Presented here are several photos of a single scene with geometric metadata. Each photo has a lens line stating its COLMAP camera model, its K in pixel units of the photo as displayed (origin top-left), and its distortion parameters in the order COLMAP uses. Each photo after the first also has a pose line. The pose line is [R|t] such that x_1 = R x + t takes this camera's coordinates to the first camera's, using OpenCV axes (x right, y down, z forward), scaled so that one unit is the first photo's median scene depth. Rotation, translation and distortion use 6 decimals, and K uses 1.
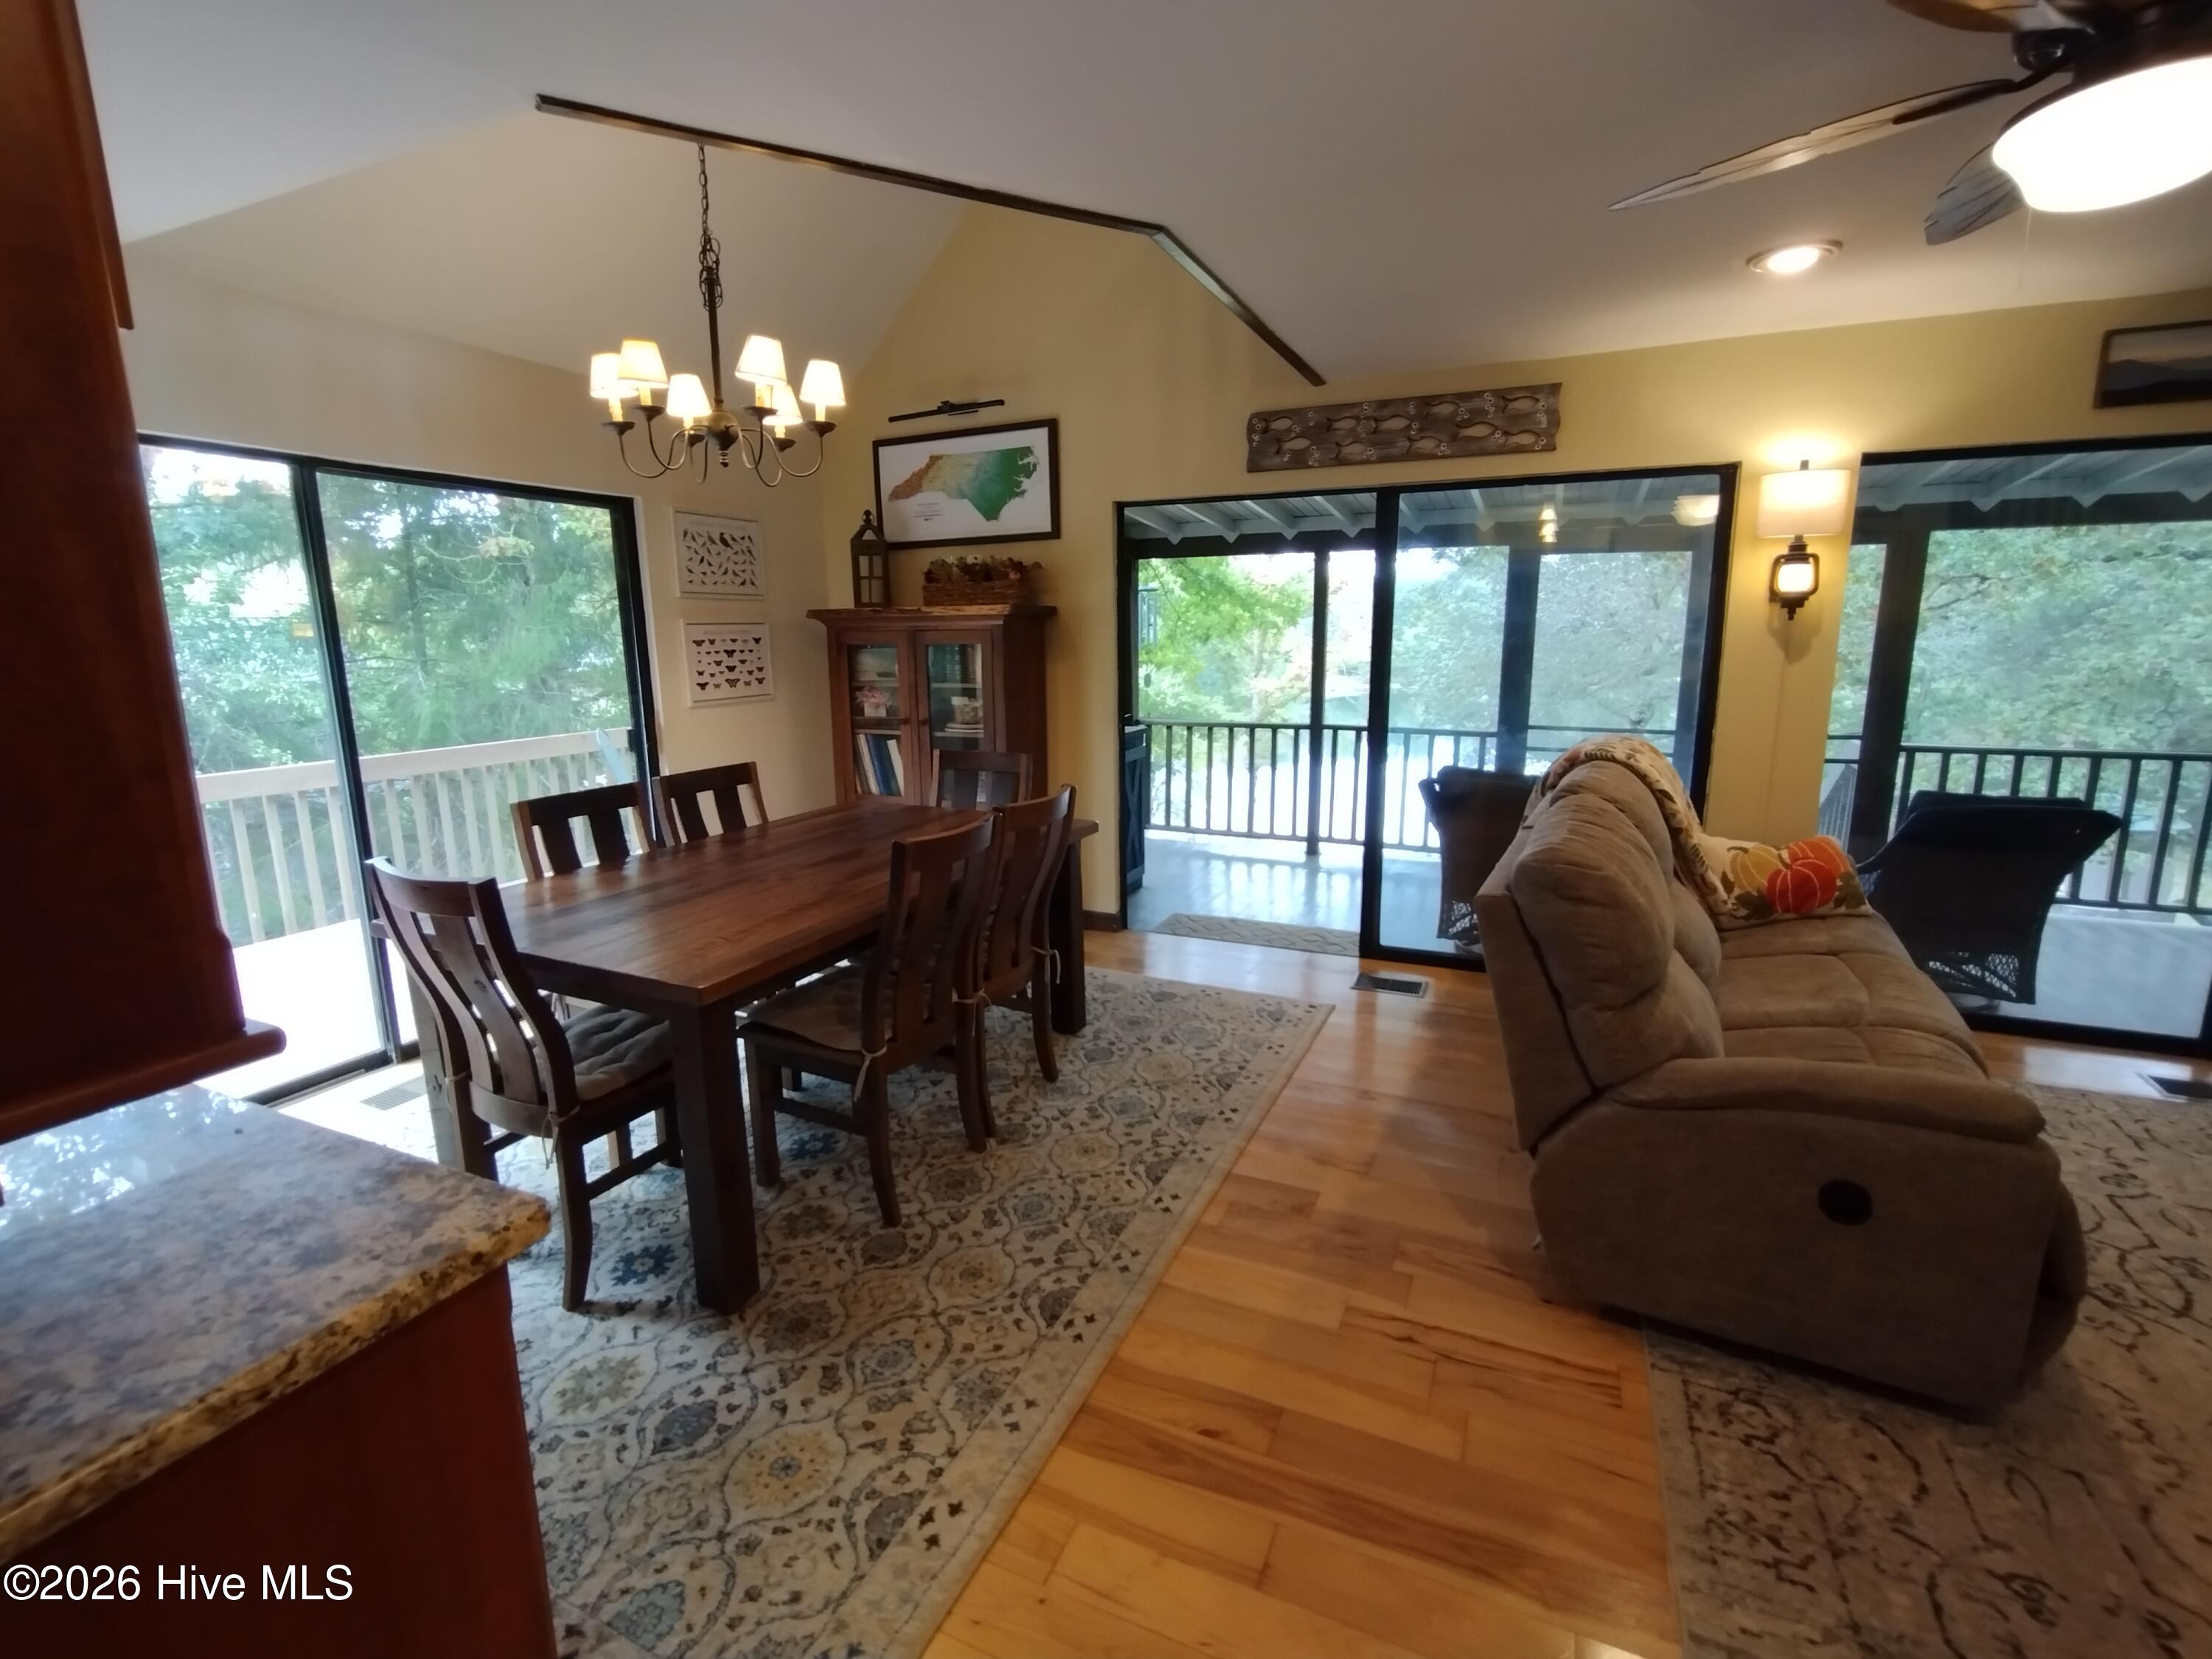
lens RADIAL K [[1004.8, 0, 1091.9], [0, 1004.8, 821.8], [0, 0, 1]] dist [-0.003472, -0.001335]
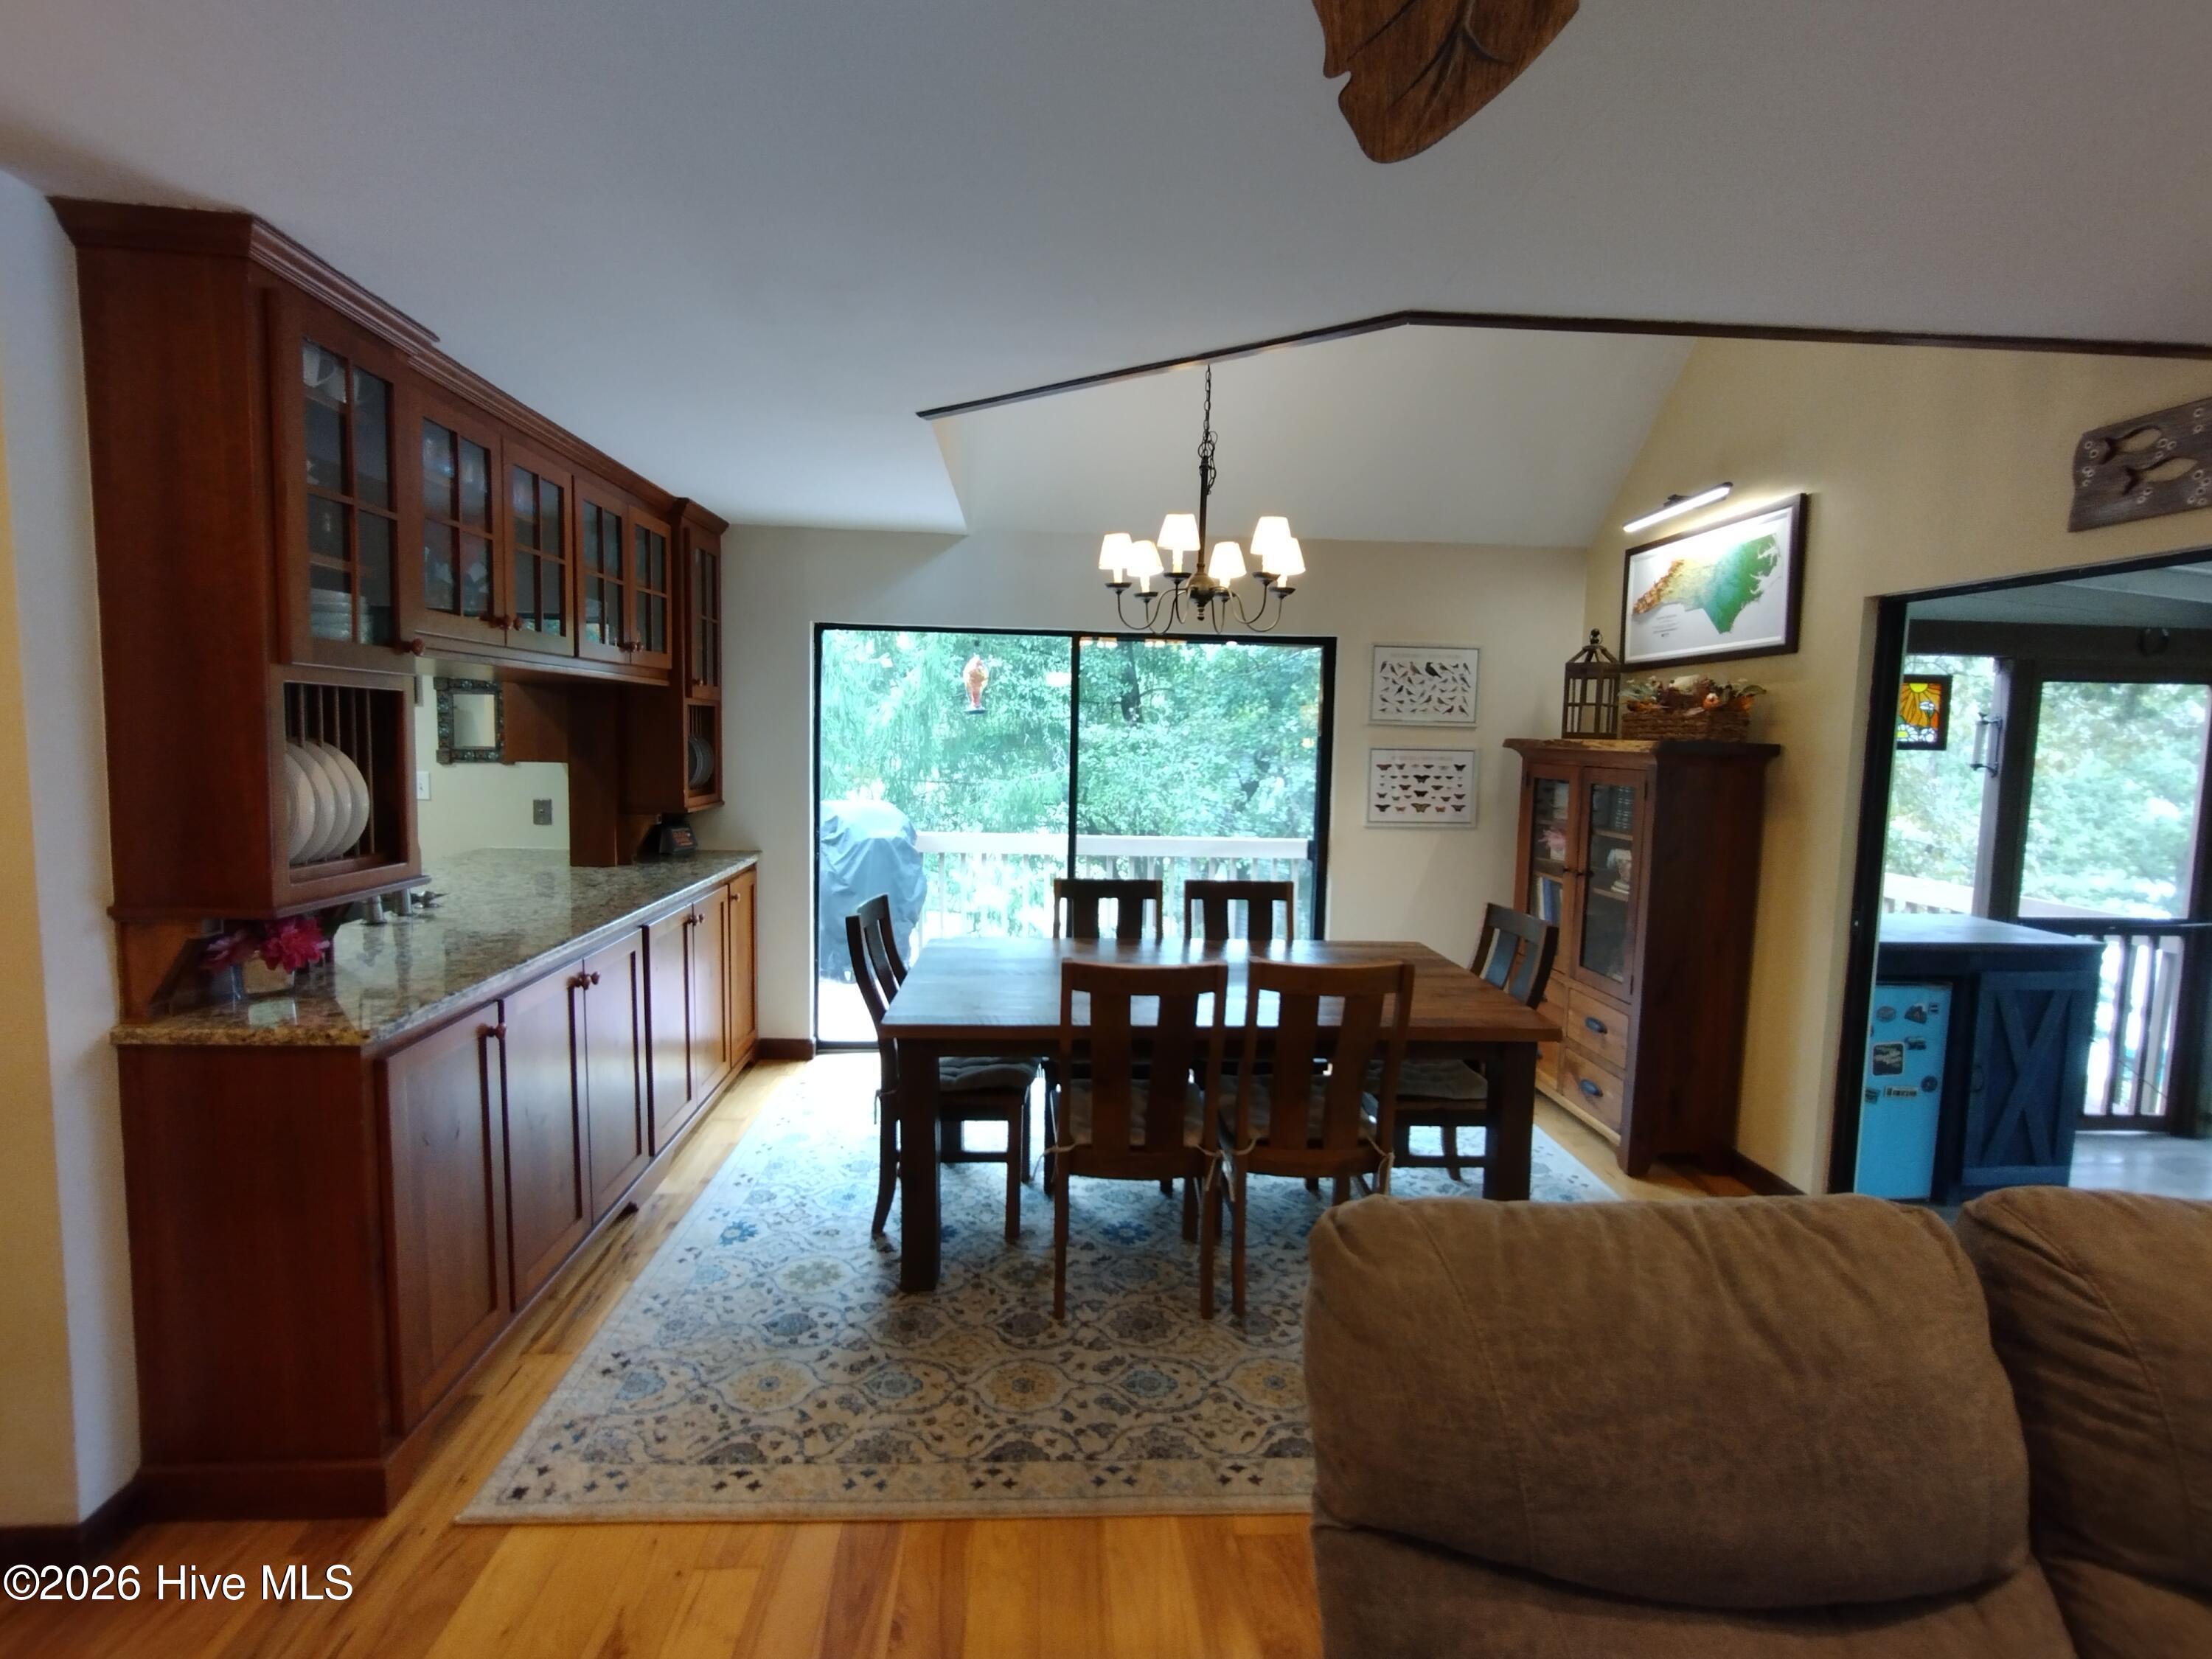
lens RADIAL K [[1011.0, 0, 1091.7], [0, 1011.0, 823.1], [0, 0, 1]] dist [-0.005870, 0.000045]
pose [[0.466460, 0.102525, -0.878581, 0.446300], [-0.193142, 0.981098, 0.011945, -0.083671], [0.863198, 0.164119, 0.477445, 0.272739]]
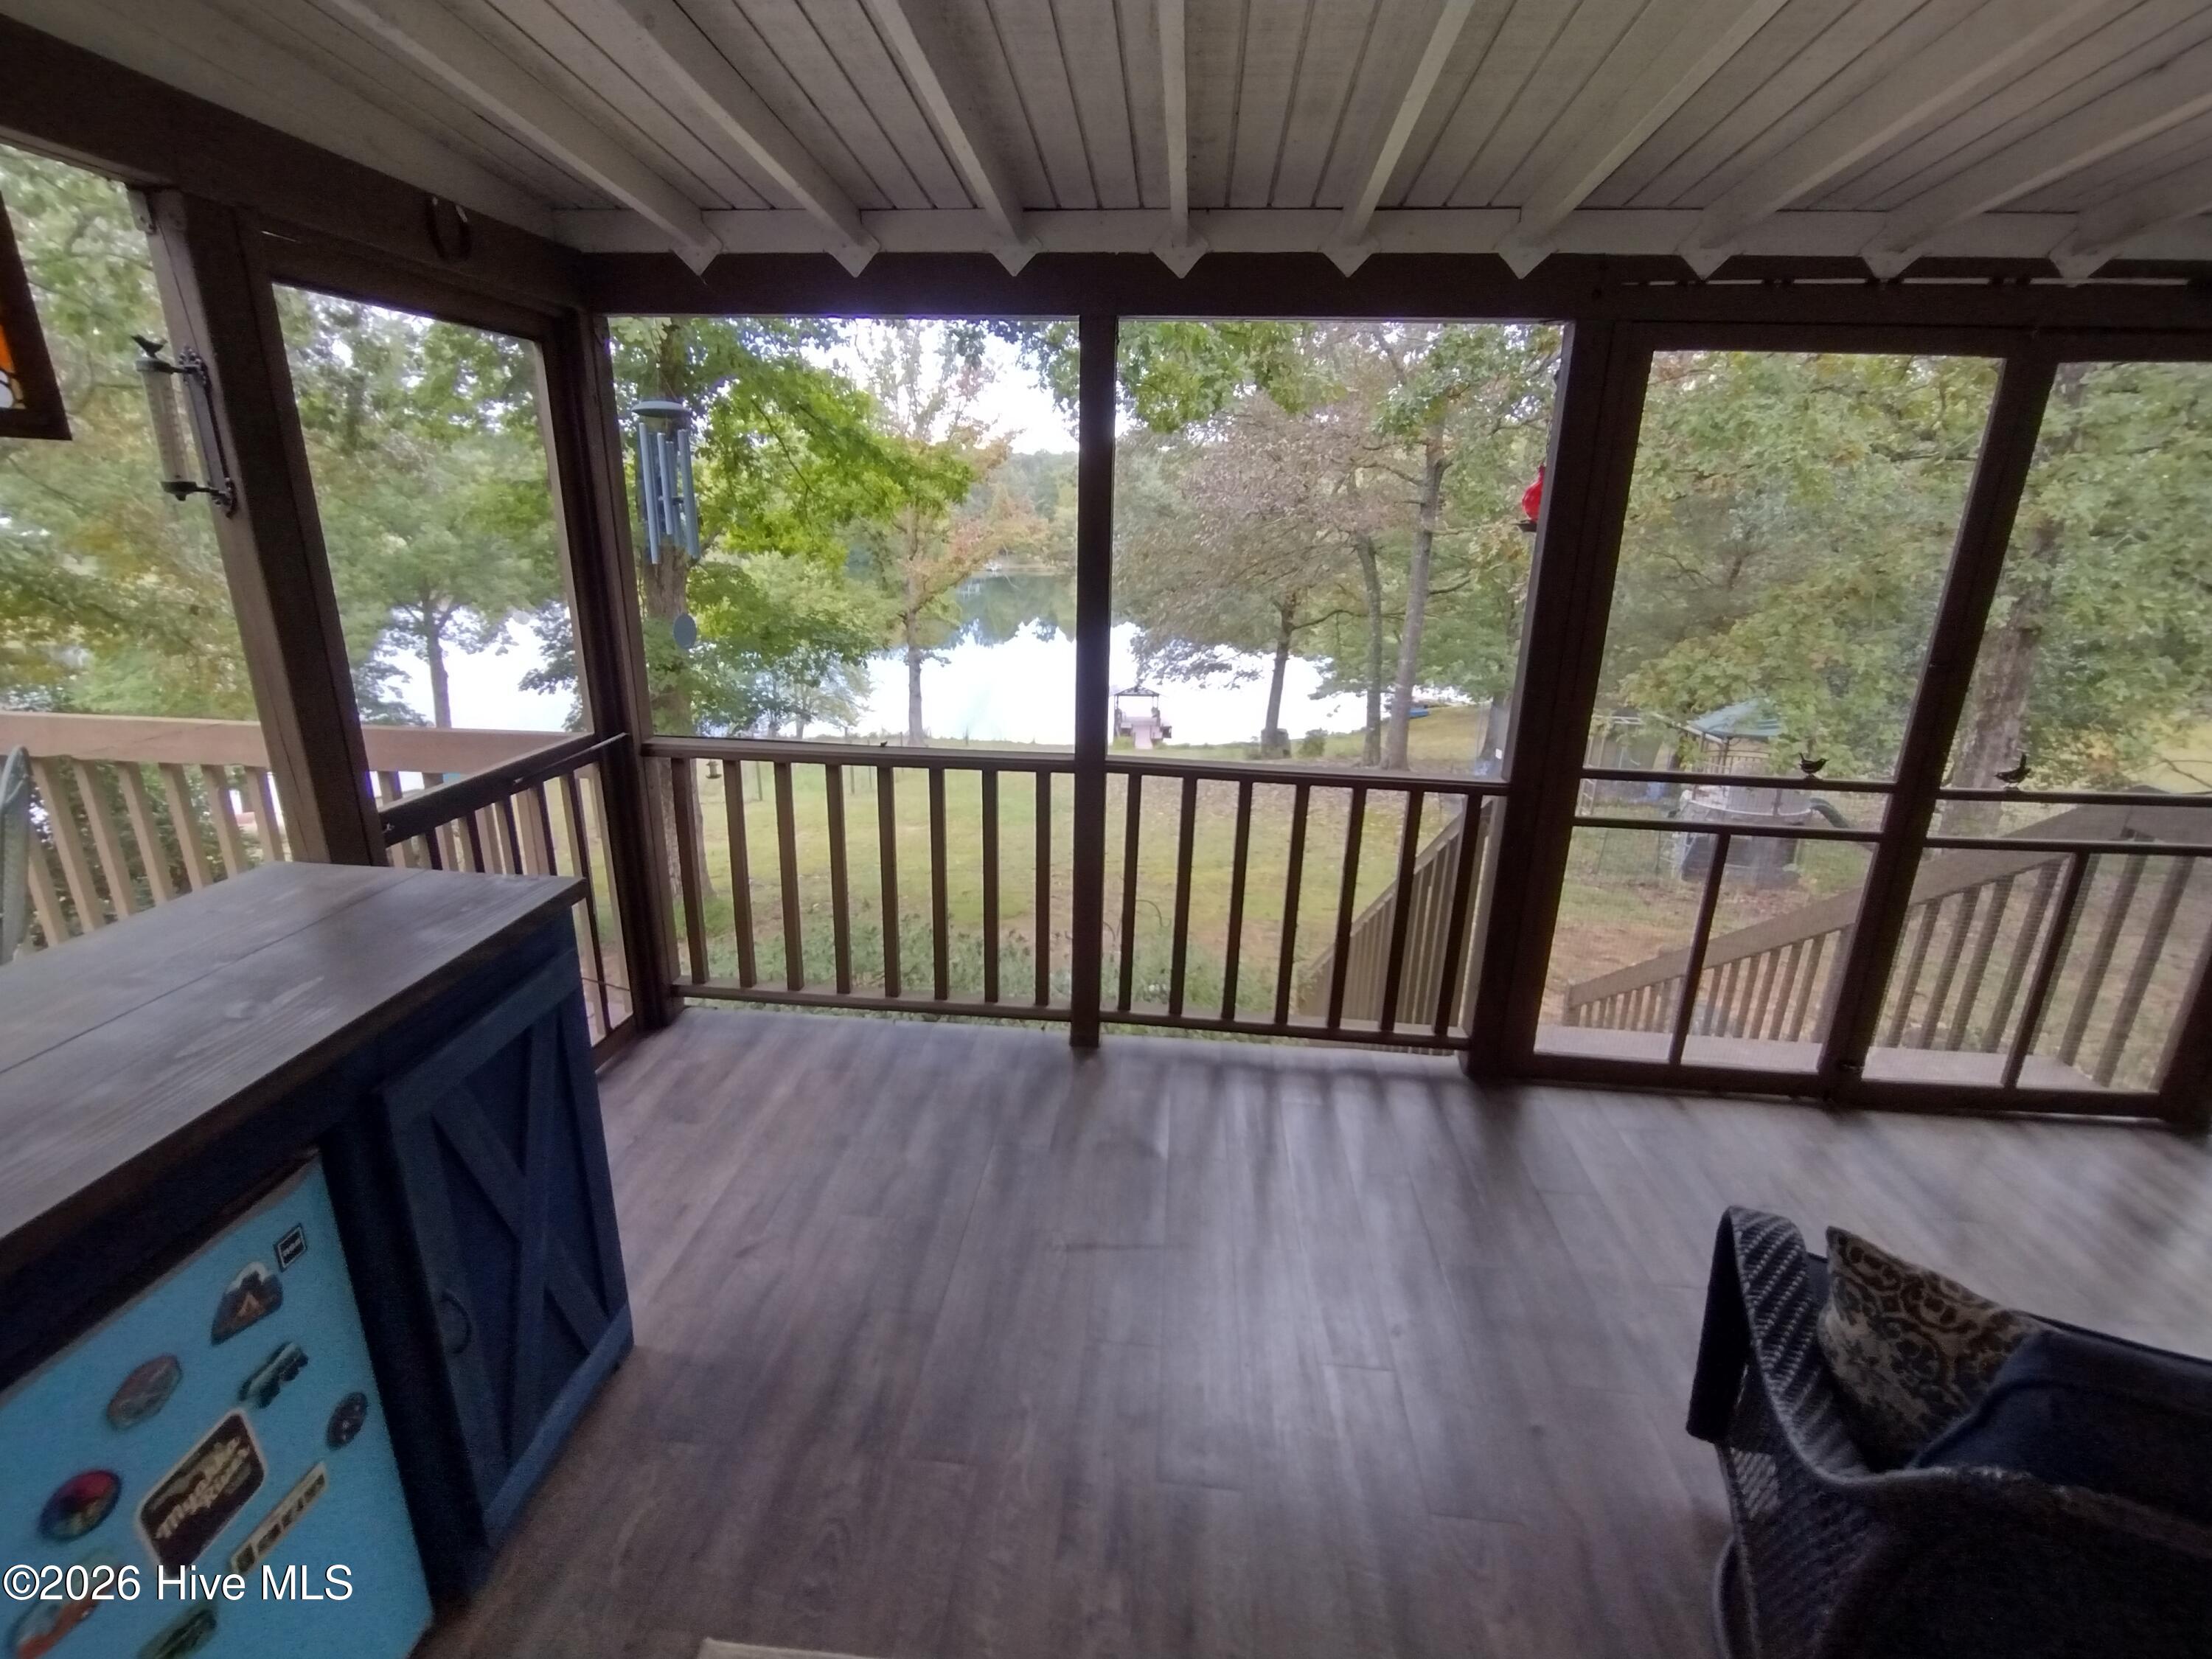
lens RADIAL K [[998.9, 0, 1085.4], [0, 998.9, 820.5], [0, 0, 1]] dist [-0.002751, -0.000434]
pose [[0.946390, -0.069914, 0.315368, 0.155676], [0.032454, 0.991936, 0.122512, -0.212964], [-0.321391, -0.105709, 0.941028, 1.058461]]
